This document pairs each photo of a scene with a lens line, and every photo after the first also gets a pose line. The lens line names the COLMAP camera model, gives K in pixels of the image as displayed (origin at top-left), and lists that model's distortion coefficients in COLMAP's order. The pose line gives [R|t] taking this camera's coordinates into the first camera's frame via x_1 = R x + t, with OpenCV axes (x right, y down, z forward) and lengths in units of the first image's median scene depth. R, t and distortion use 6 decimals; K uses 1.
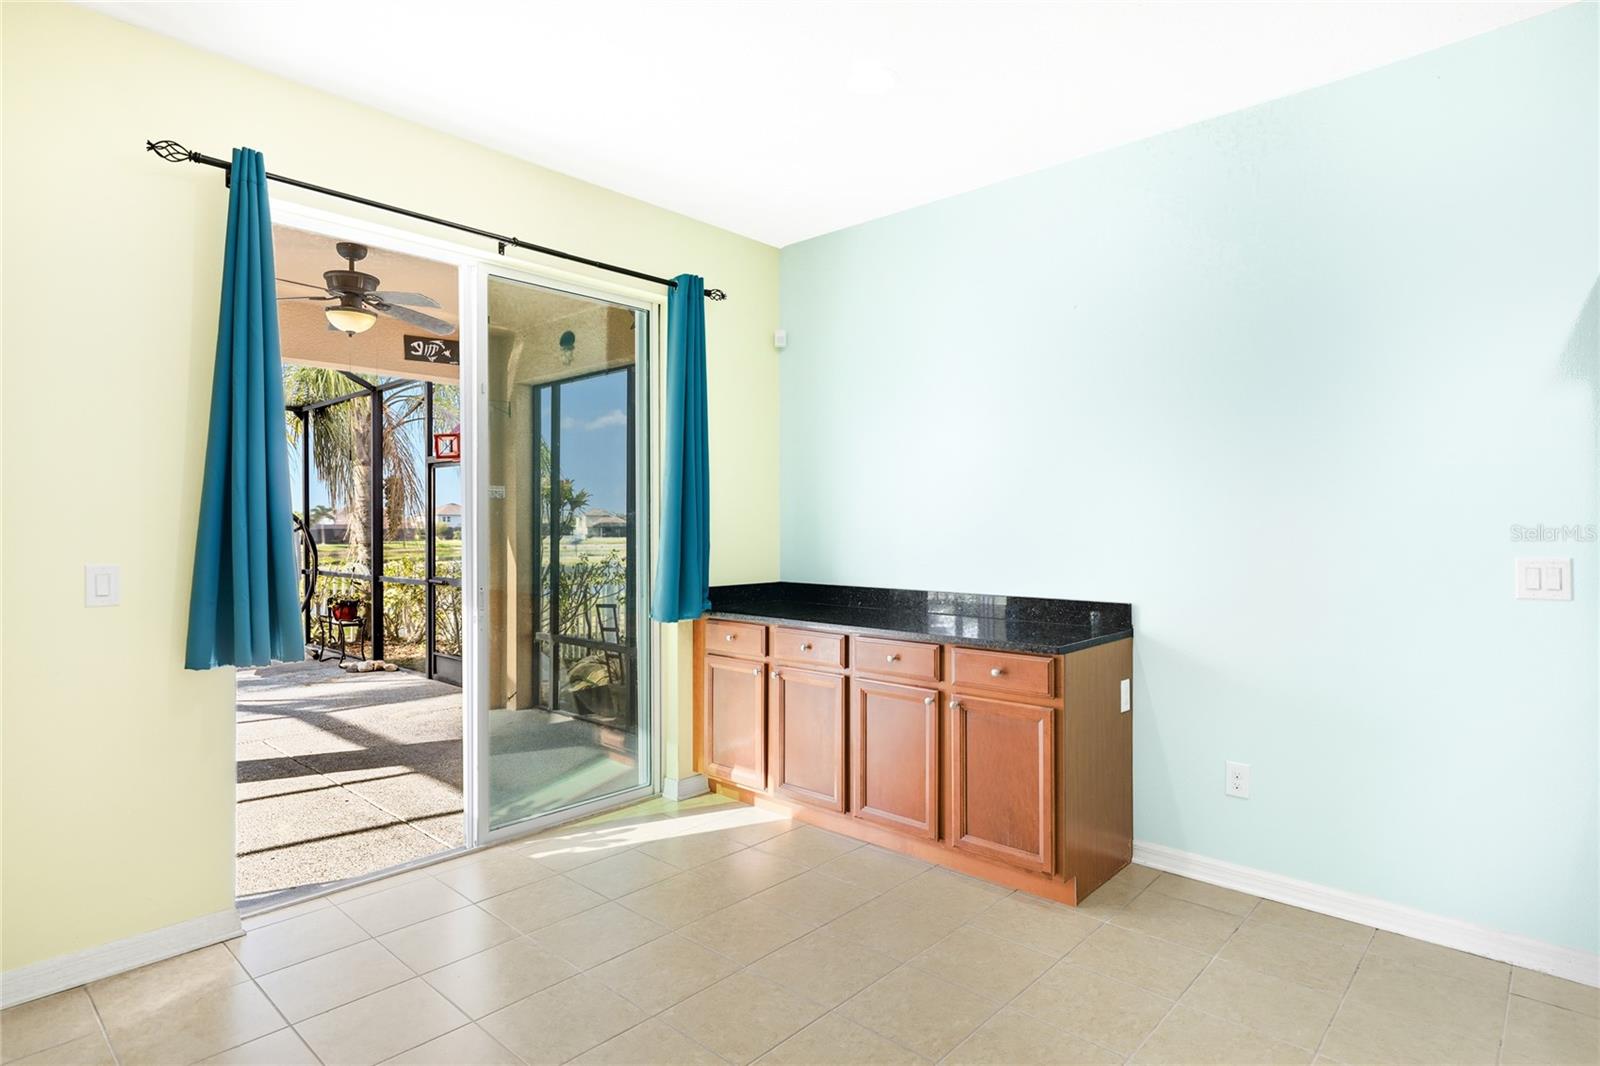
lens RADIAL K [[849.4, 0, 800.0], [0, 849.4, 520.7], [0, 0, 1]] dist [0.002364, 0.000862]
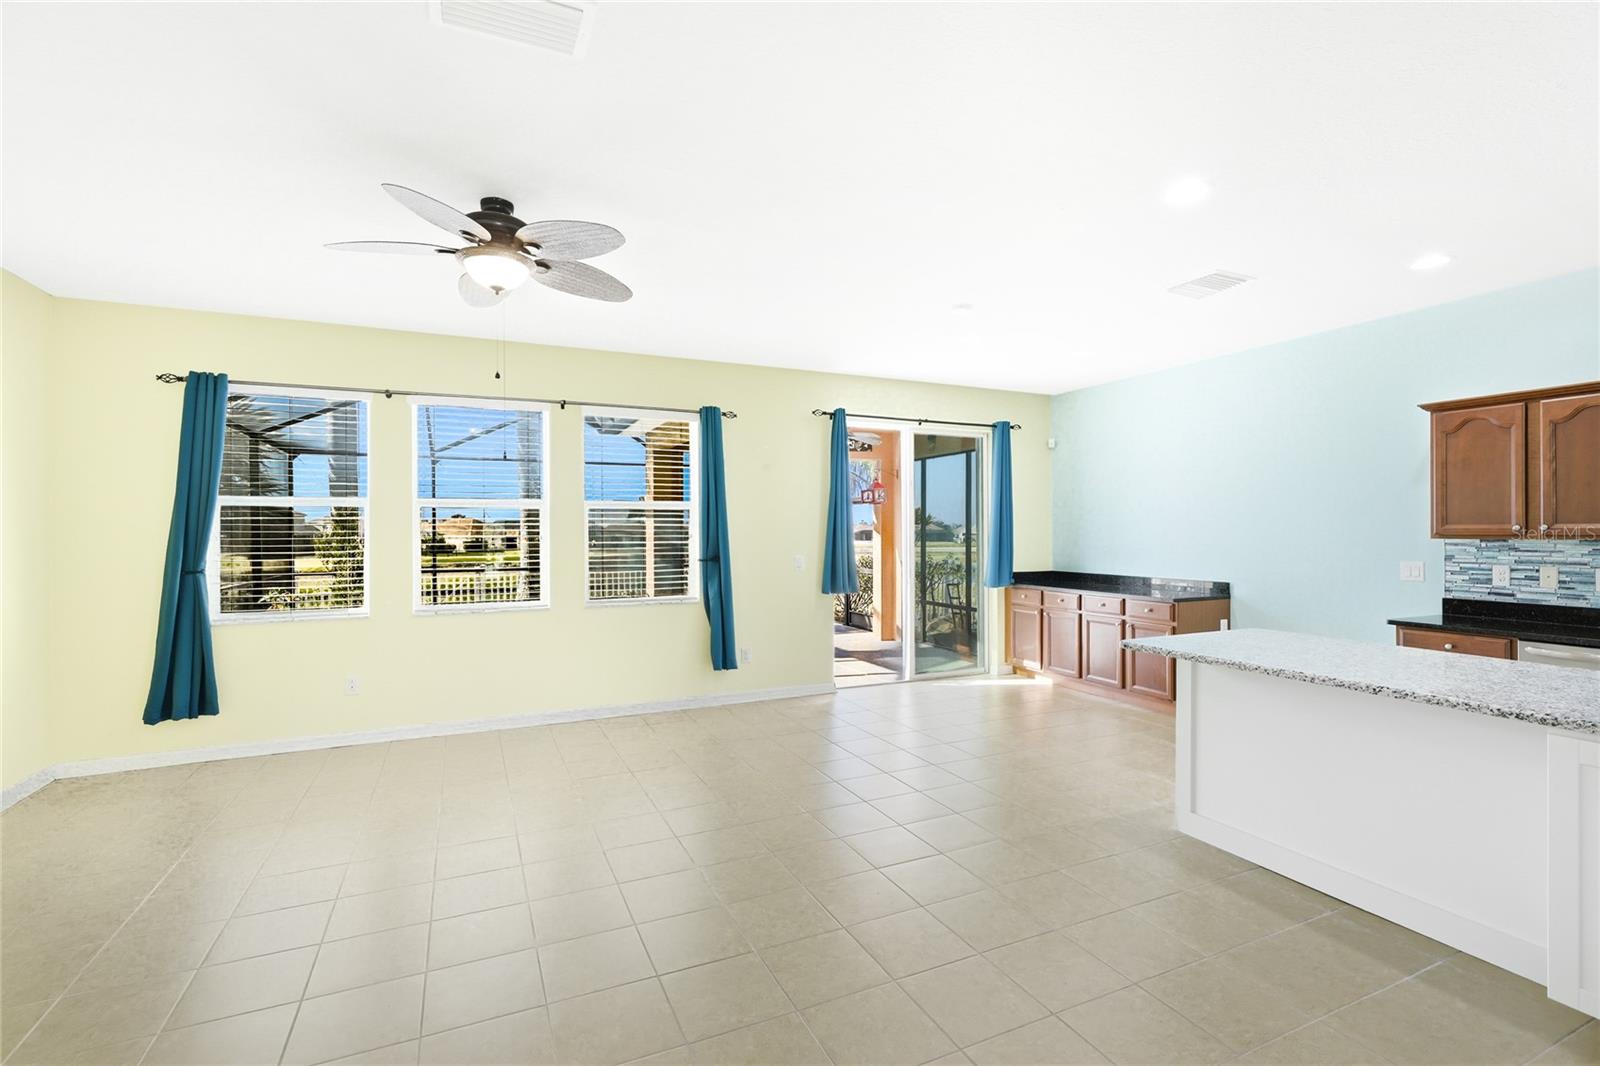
lens RADIAL K [[721.2, 0, 795.3], [0, 721.2, 532.5], [0, 0, 1]] dist [0.000432, -0.000122]
pose [[0.920708, -0.000765, -0.390251, 0.091771], [0.003056, 0.999982, 0.005252, -0.028214], [0.390240, -0.006028, 0.920694, -0.830557]]
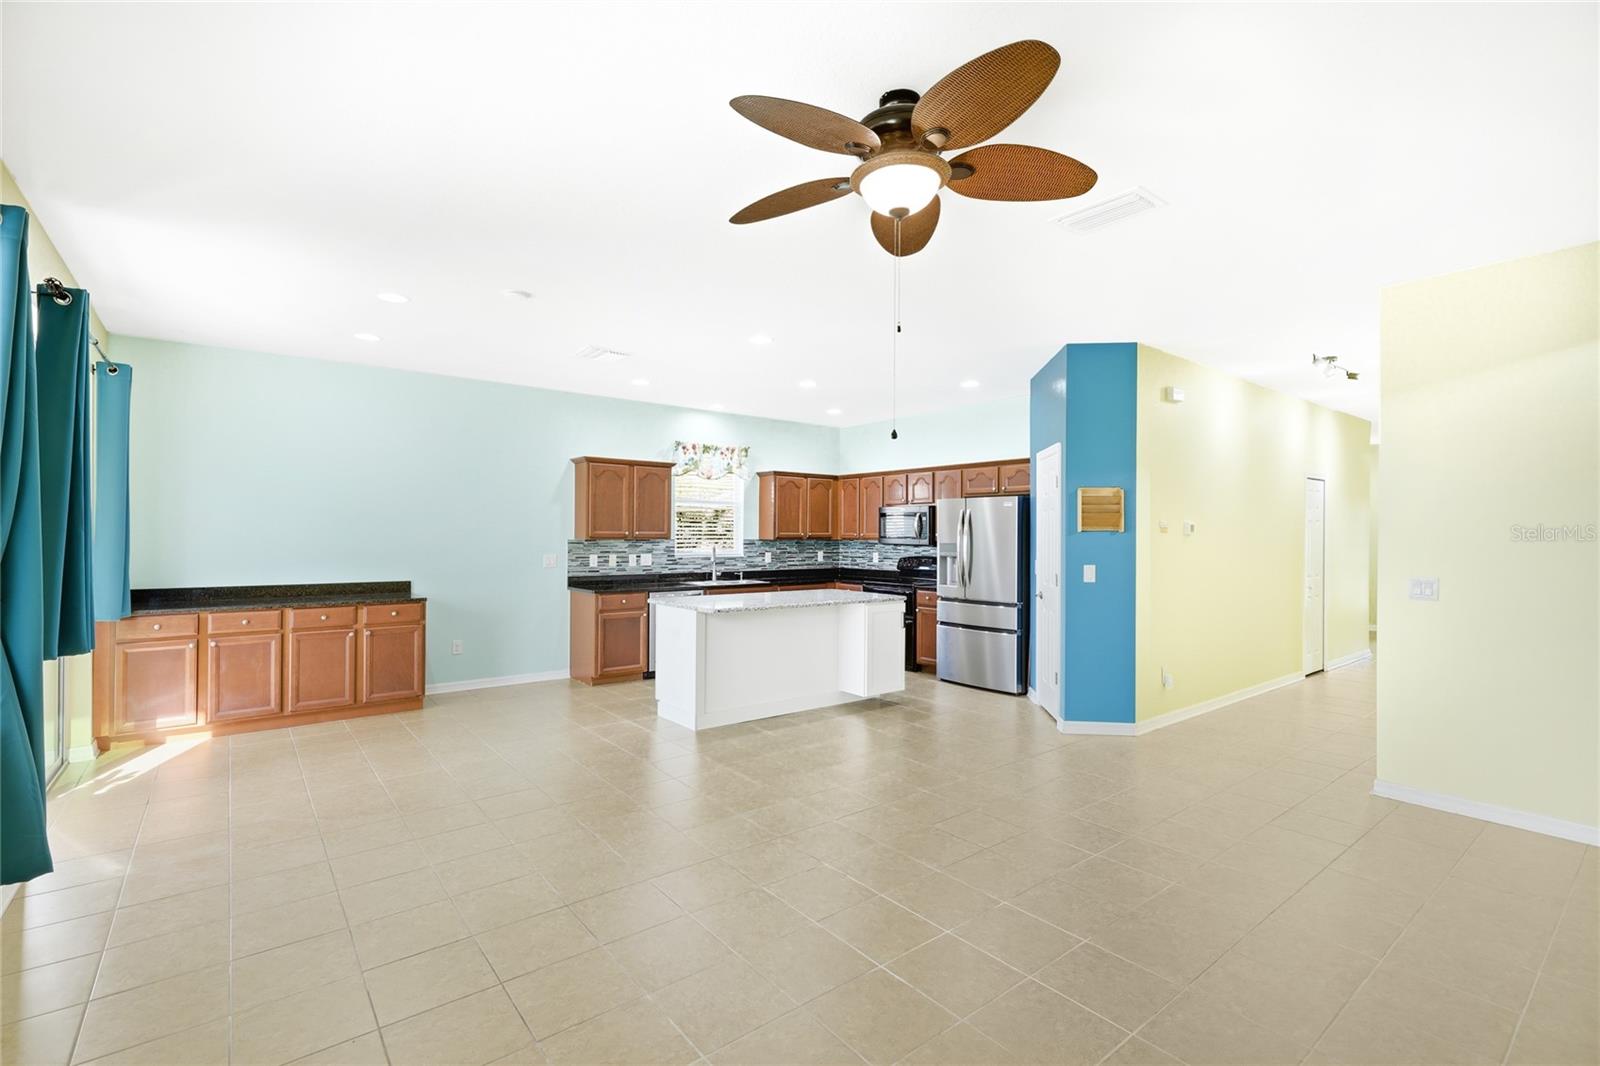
lens RADIAL K [[721.2, 0, 799.3], [0, 721.2, 527.3], [0, 0, 1]] dist [0.000432, -0.000122]
pose [[0.153217, 0.013613, 0.988099, -1.106292], [-0.009831, 0.999877, -0.012251, -0.023684], [-0.988144, -0.007837, 0.153332, -0.242564]]
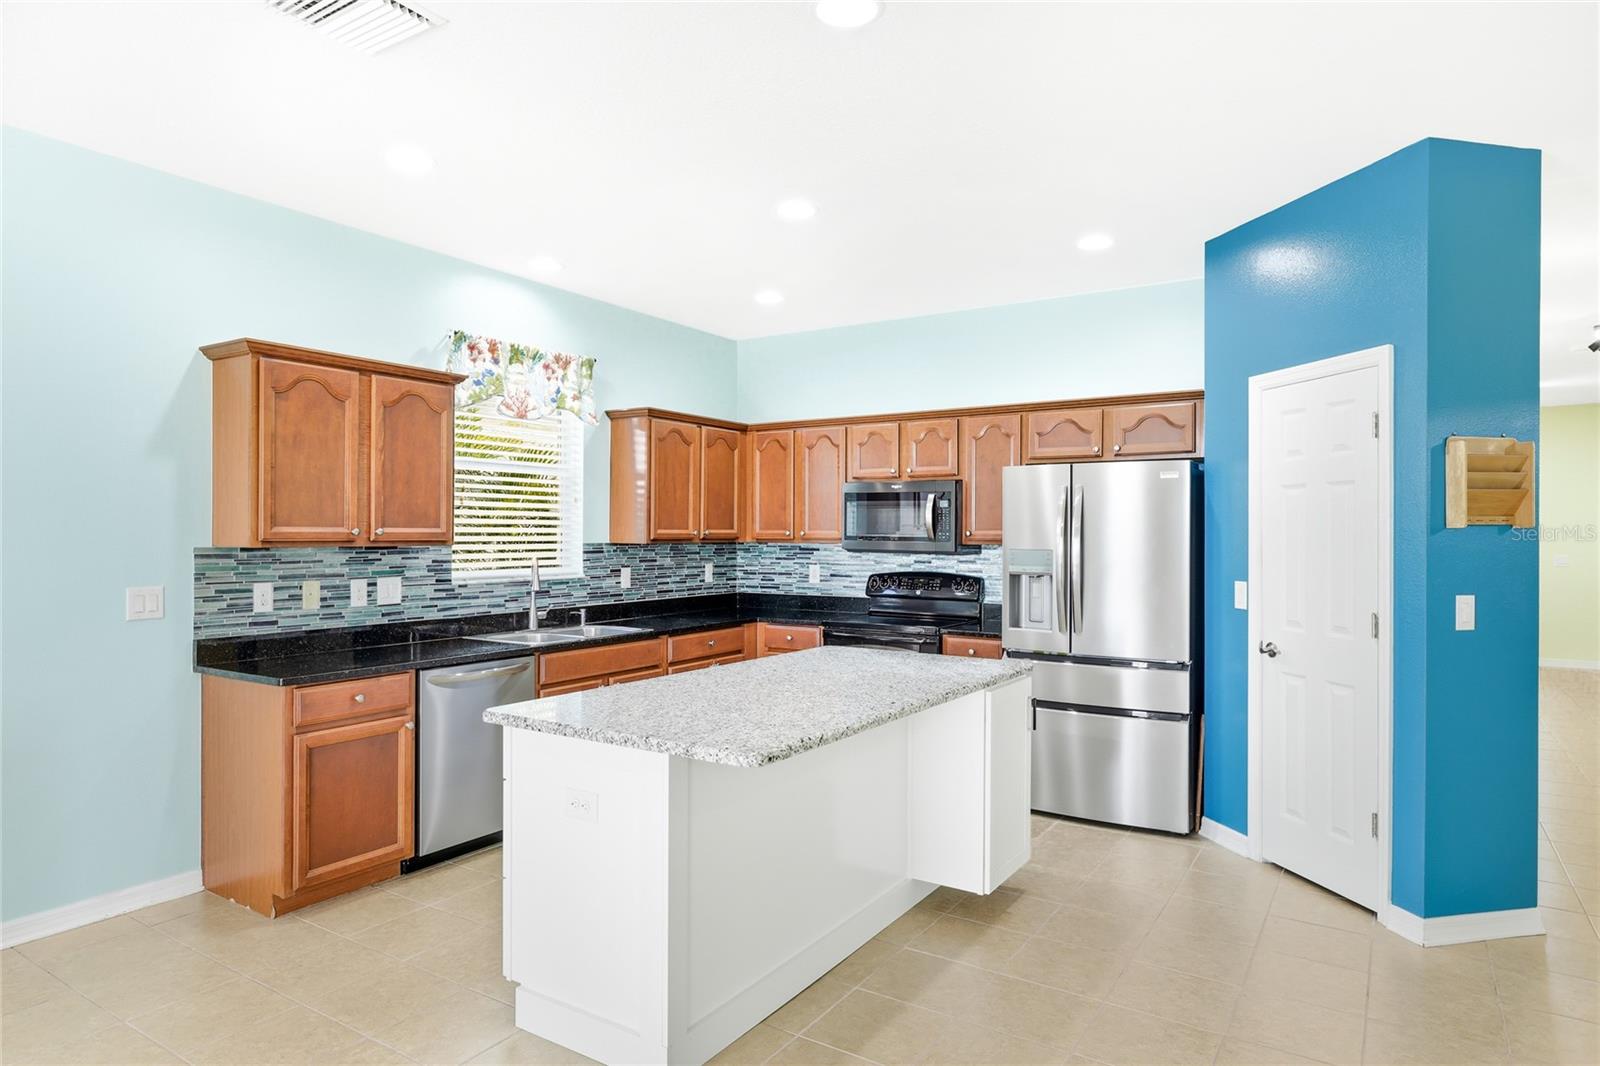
lens RADIAL K [[930.7, 0, 797.0], [0, 930.7, 529.1], [0, 0, 1]] dist [0.003950, 0.000261]
pose [[-0.167268, 0.005967, 0.985893, -0.437611], [-0.006424, 0.999954, -0.007142, -0.025472], [-0.985890, -0.007528, -0.167222, 0.165262]]
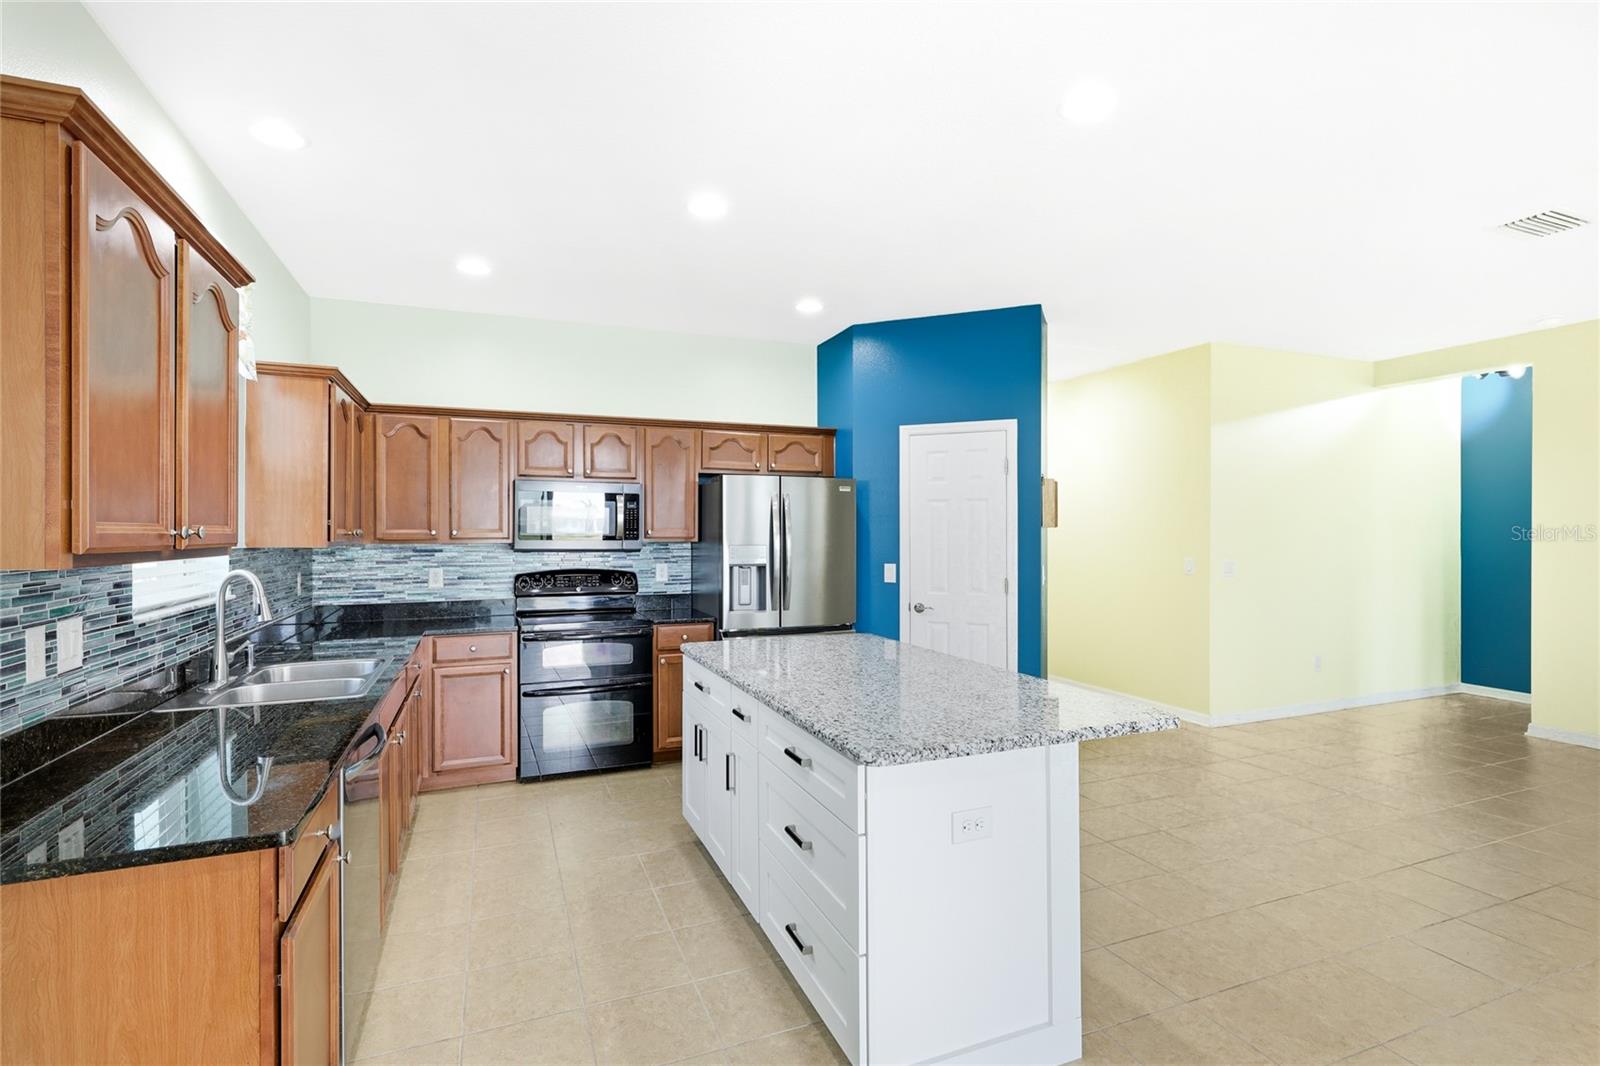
lens RADIAL K [[755.5, 0, 792.8], [0, 755.5, 529.5], [0, 0, 1]] dist [0.010852, -0.000737]
pose [[-0.901181, 0.005852, 0.433404, 0.120217], [0.002558, 0.999963, -0.008183, -0.024446], [-0.433436, -0.006266, -0.901162, 0.697178]]
